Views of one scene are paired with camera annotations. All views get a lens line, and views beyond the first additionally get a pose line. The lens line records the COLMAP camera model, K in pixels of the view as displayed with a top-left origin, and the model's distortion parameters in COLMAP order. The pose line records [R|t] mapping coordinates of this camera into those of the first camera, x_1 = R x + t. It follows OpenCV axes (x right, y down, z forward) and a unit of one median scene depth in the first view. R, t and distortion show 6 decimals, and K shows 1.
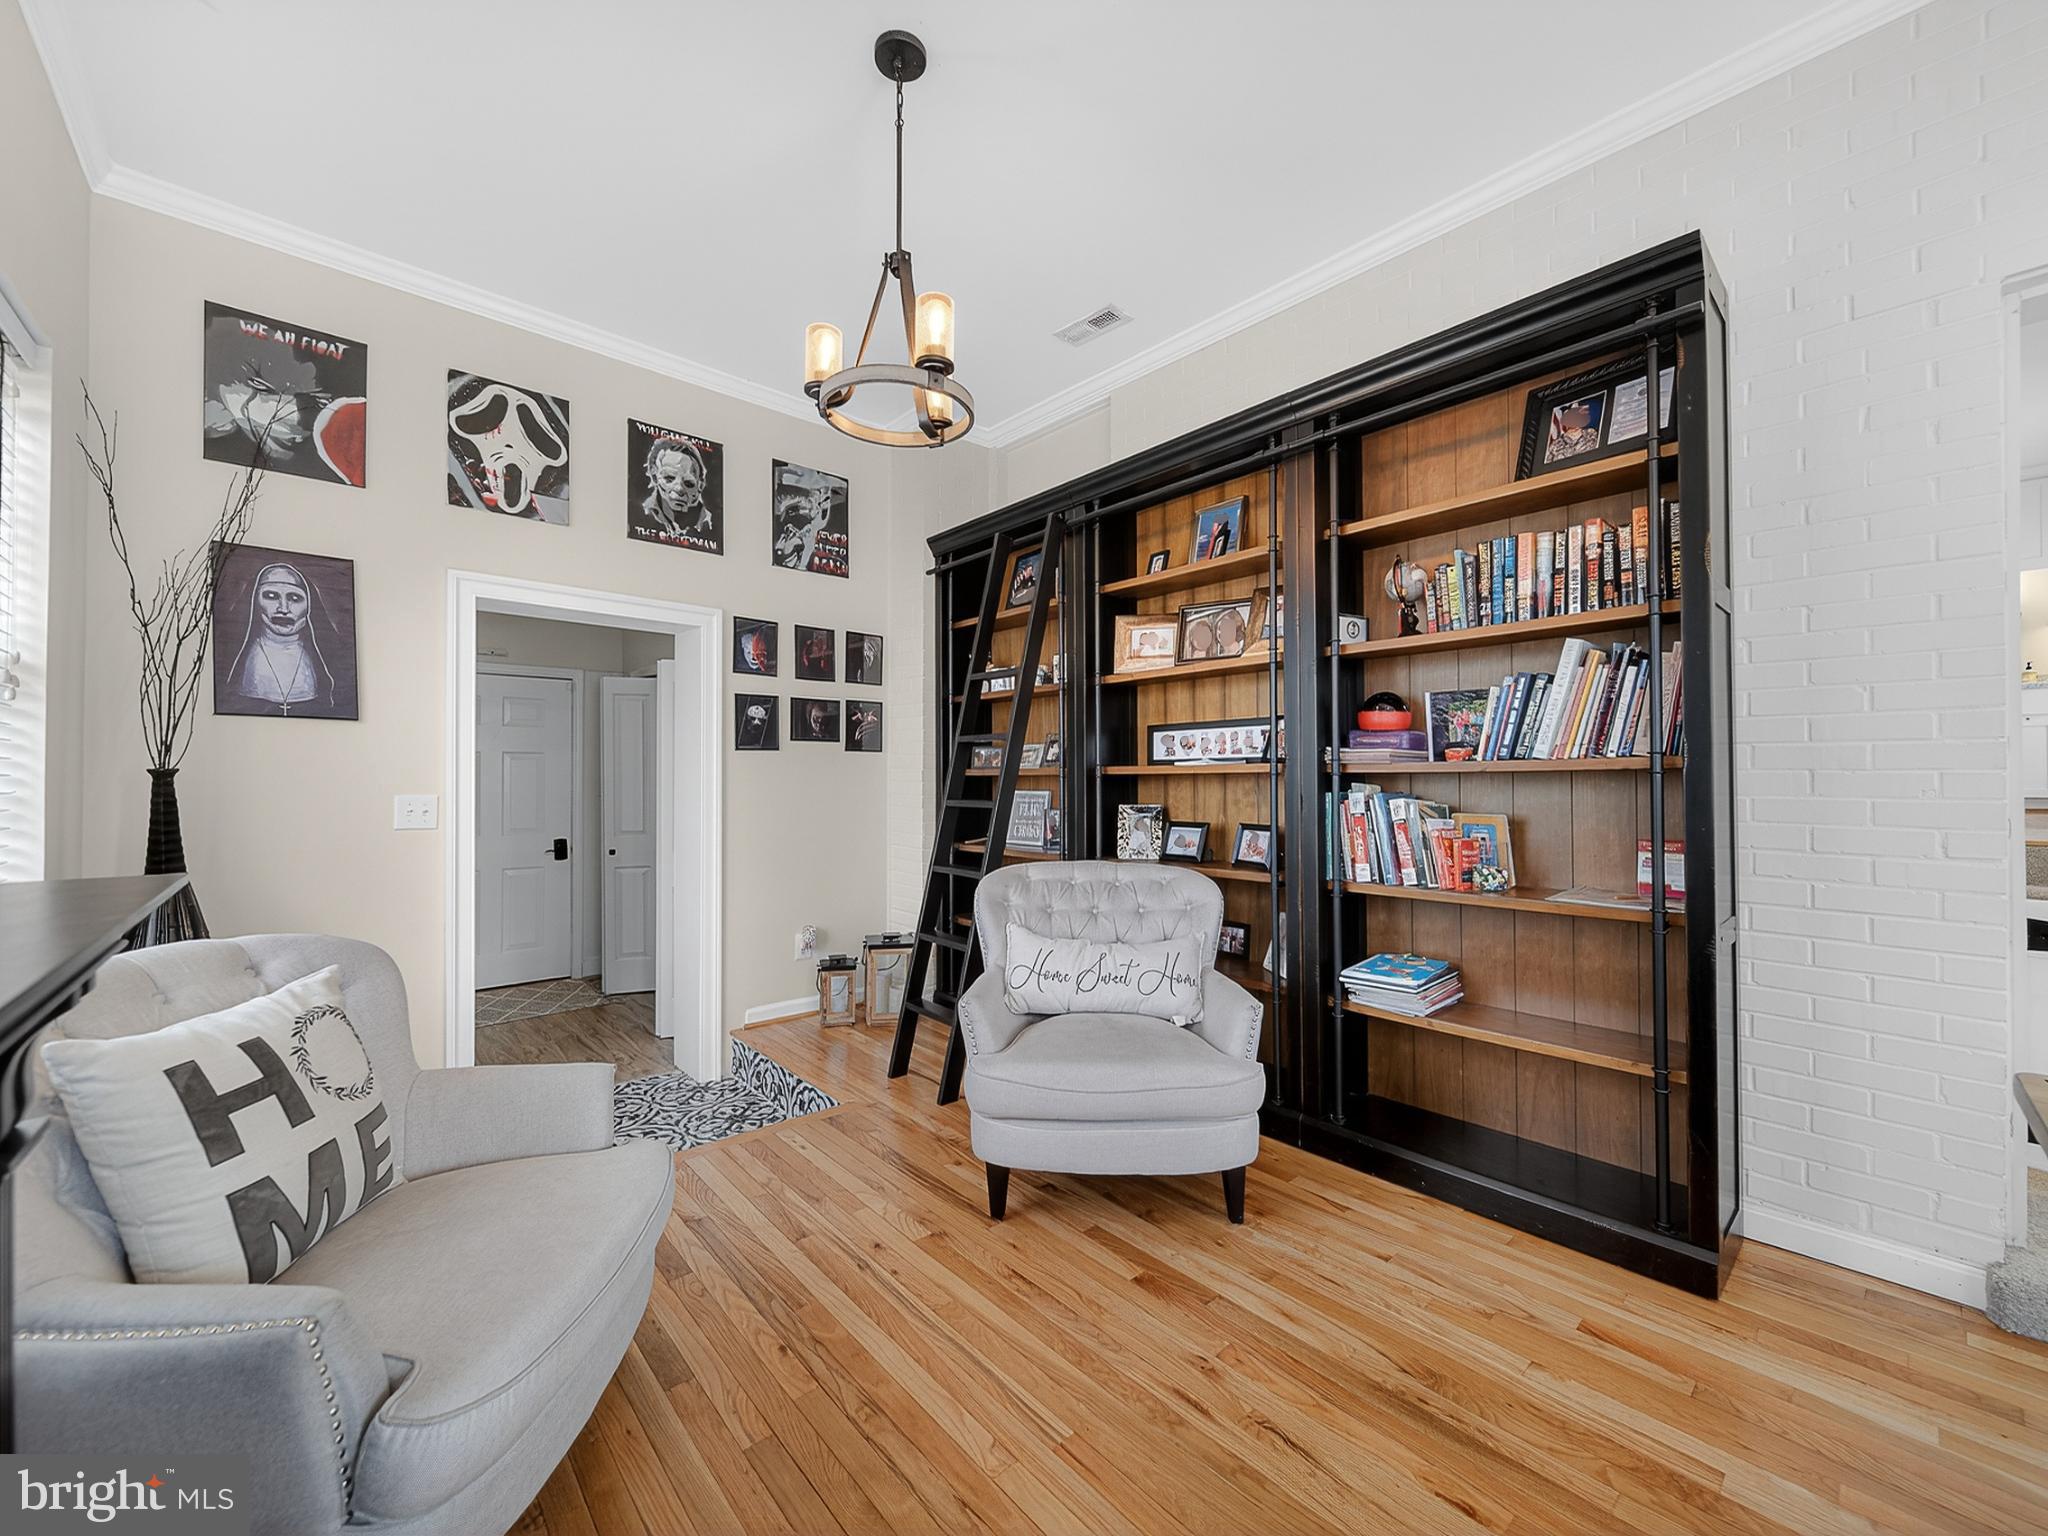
lens RADIAL K [[807.0, 0, 1036.6], [0, 807.0, 767.0], [0, 0, 1]] dist [-0.001690, -0.001257]
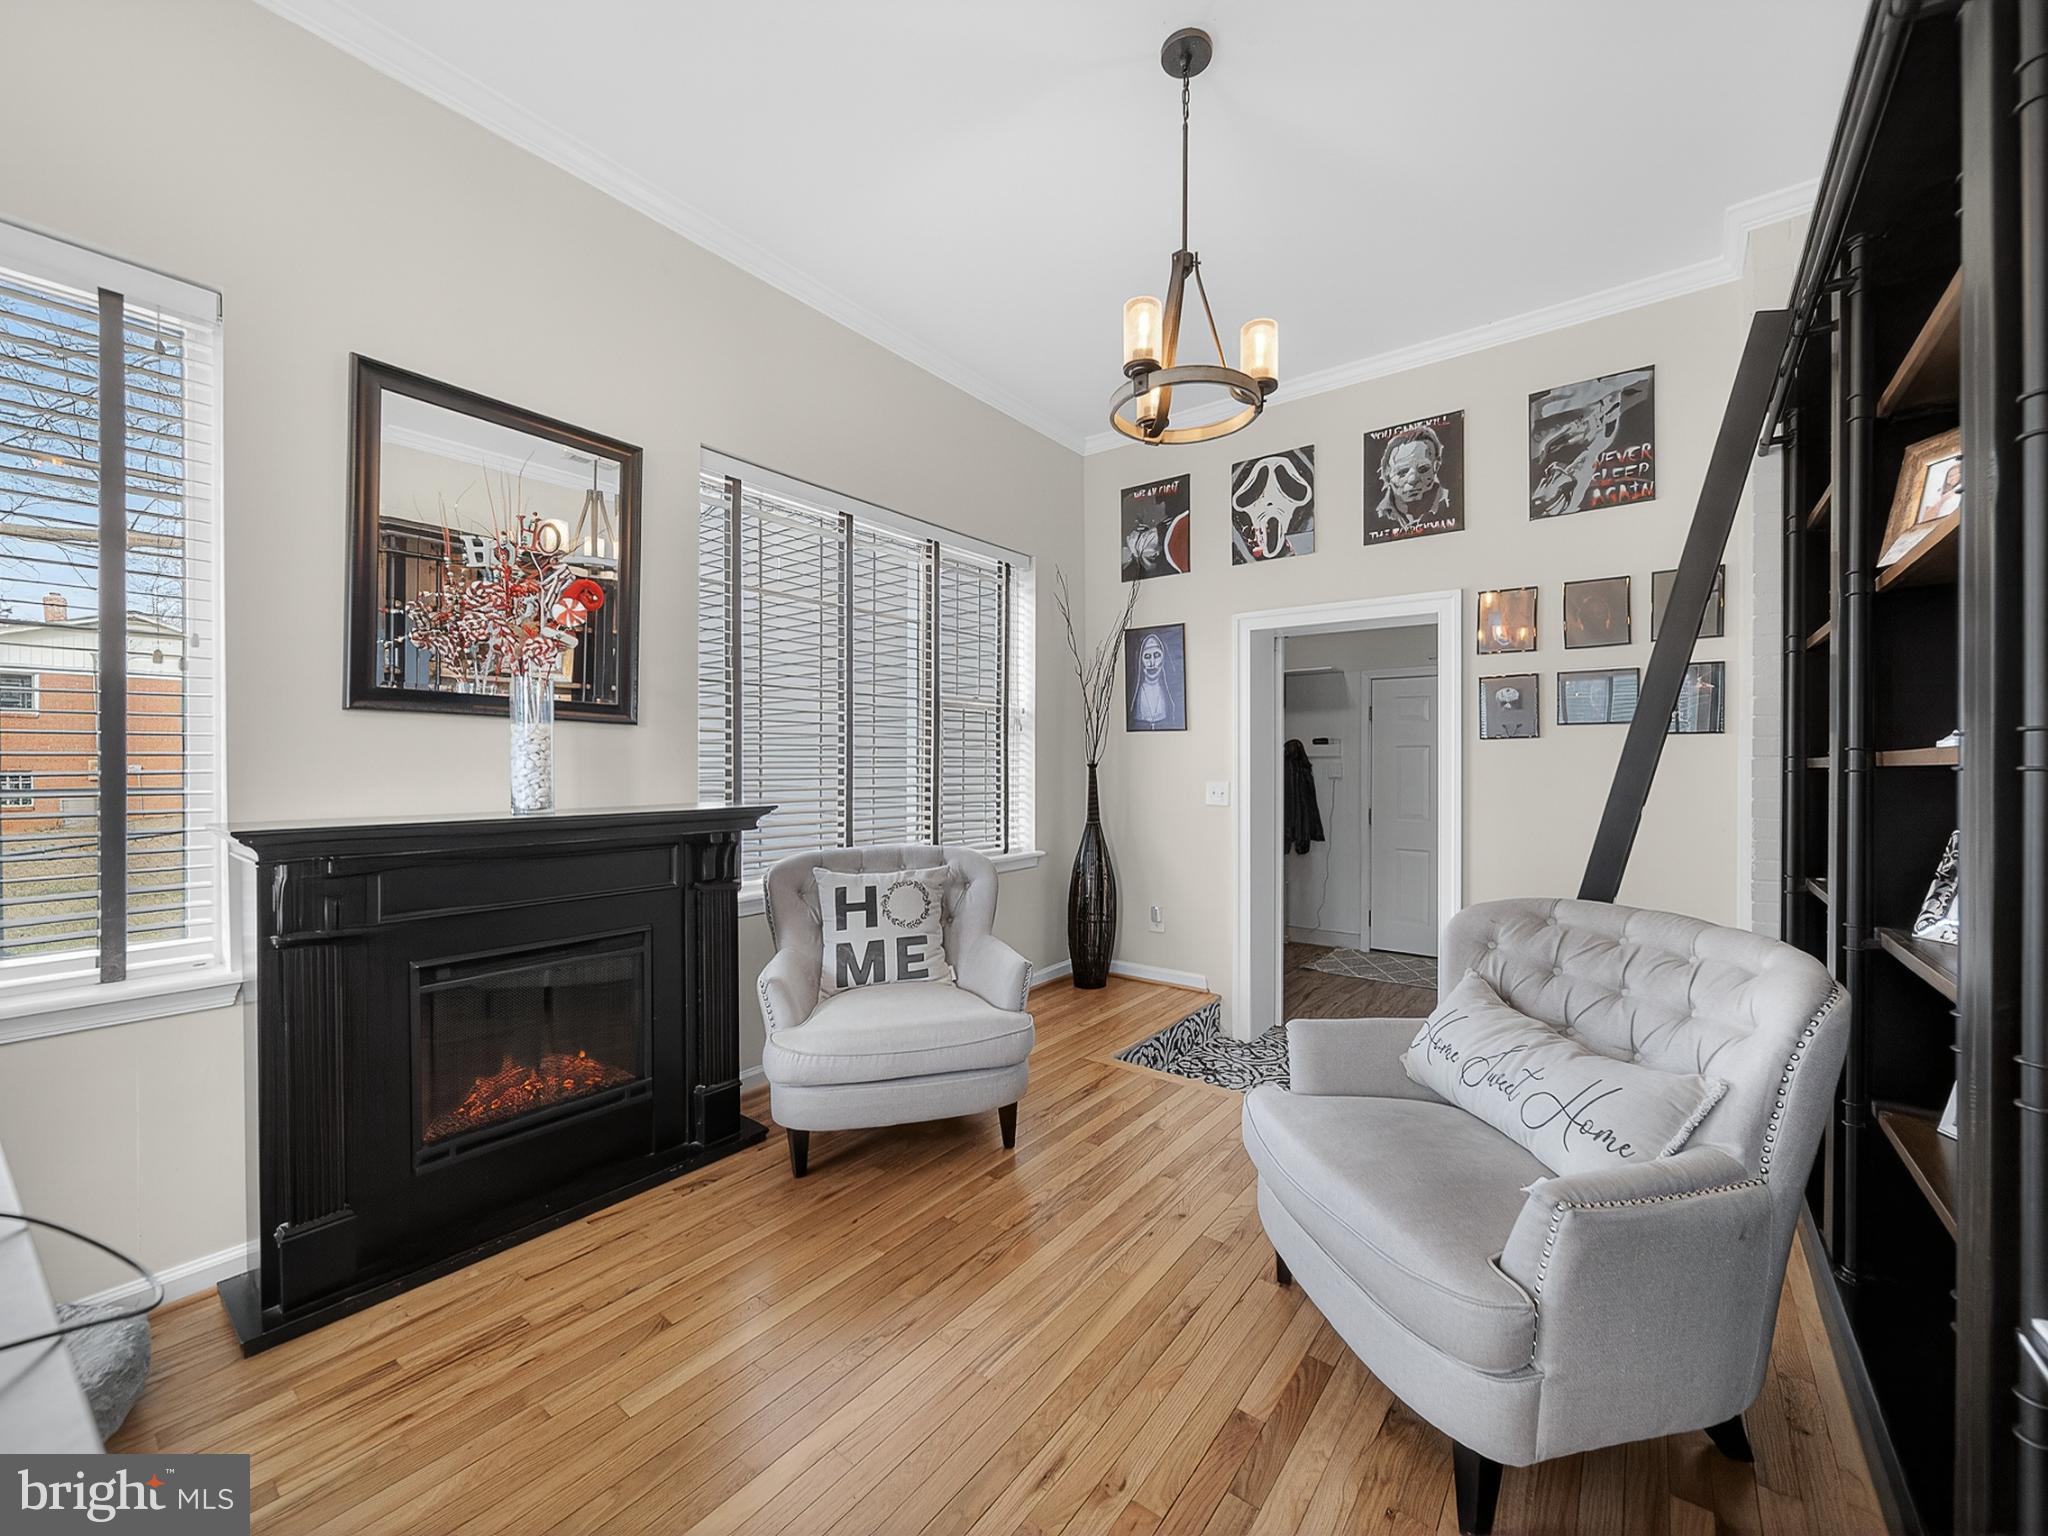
lens RADIAL K [[807.0, 0, 1030.3], [0, 807.0, 771.7], [0, 0, 1]] dist [-0.001690, -0.001257]
pose [[0.183009, 0.005569, -0.983095, 0.520356], [0.010778, 0.999912, 0.007671, 0.003634], [0.983052, -0.012000, 0.182933, 0.406830]]
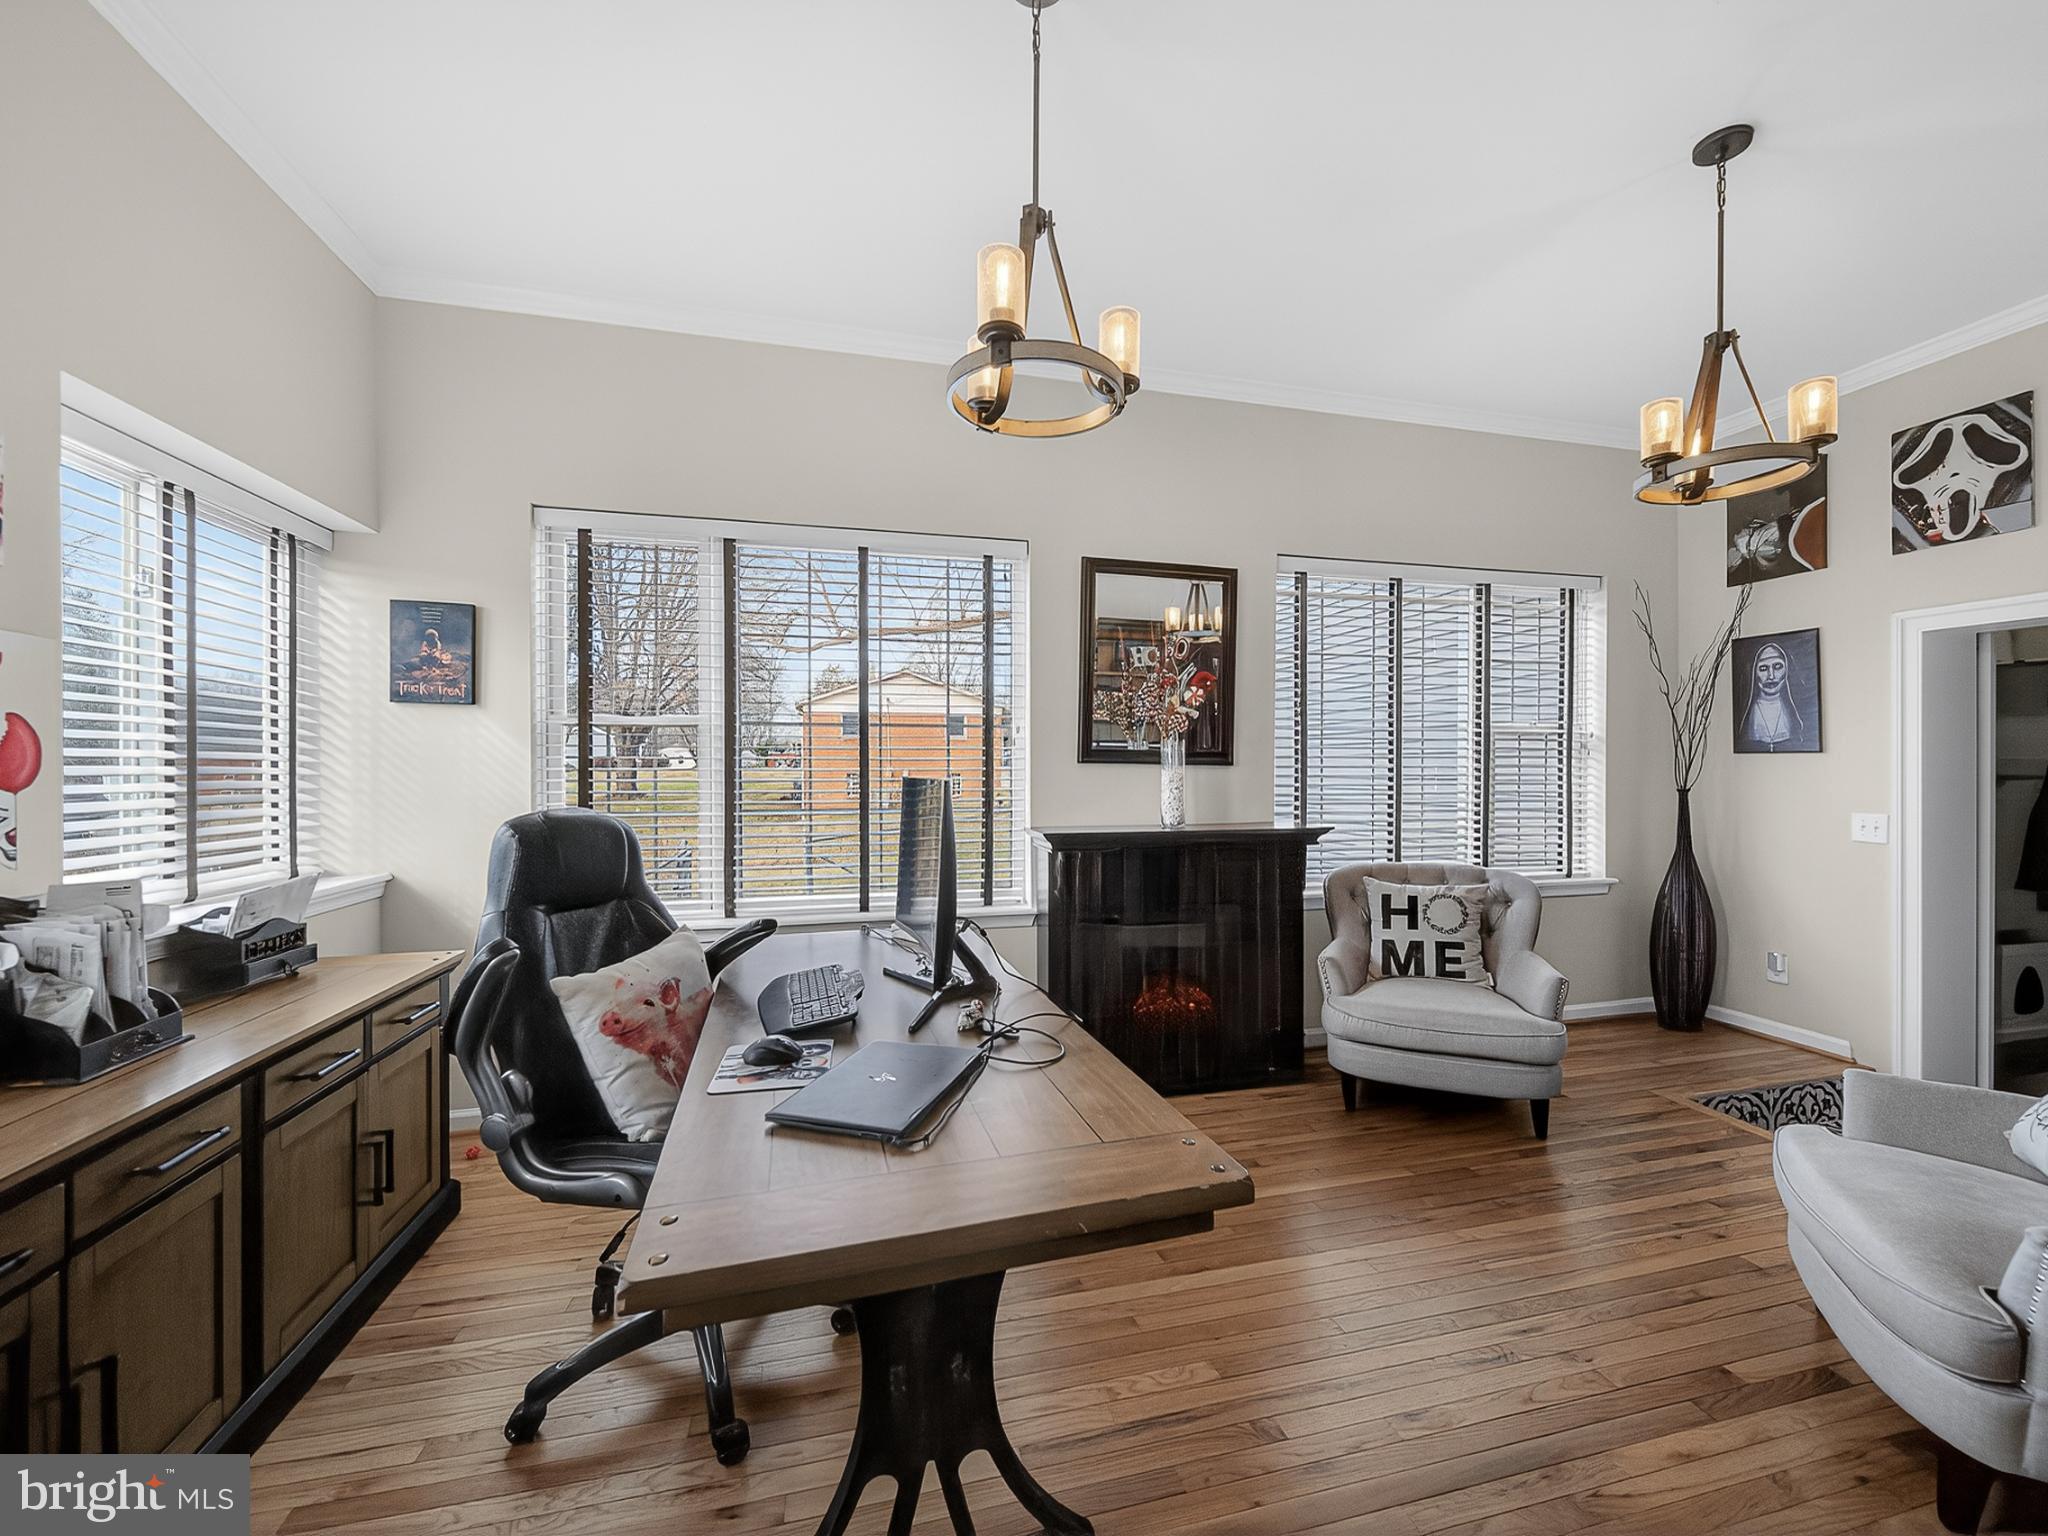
lens RADIAL K [[807.0, 0, 1027.6], [0, 807.0, 770.4], [0, 0, 1]] dist [-0.001690, -0.001257]
pose [[-0.472093, 0.001756, -0.881547, 0.803507], [0.009315, 0.999952, -0.002996, -0.033988], [0.881499, -0.009626, -0.472087, 0.451420]]
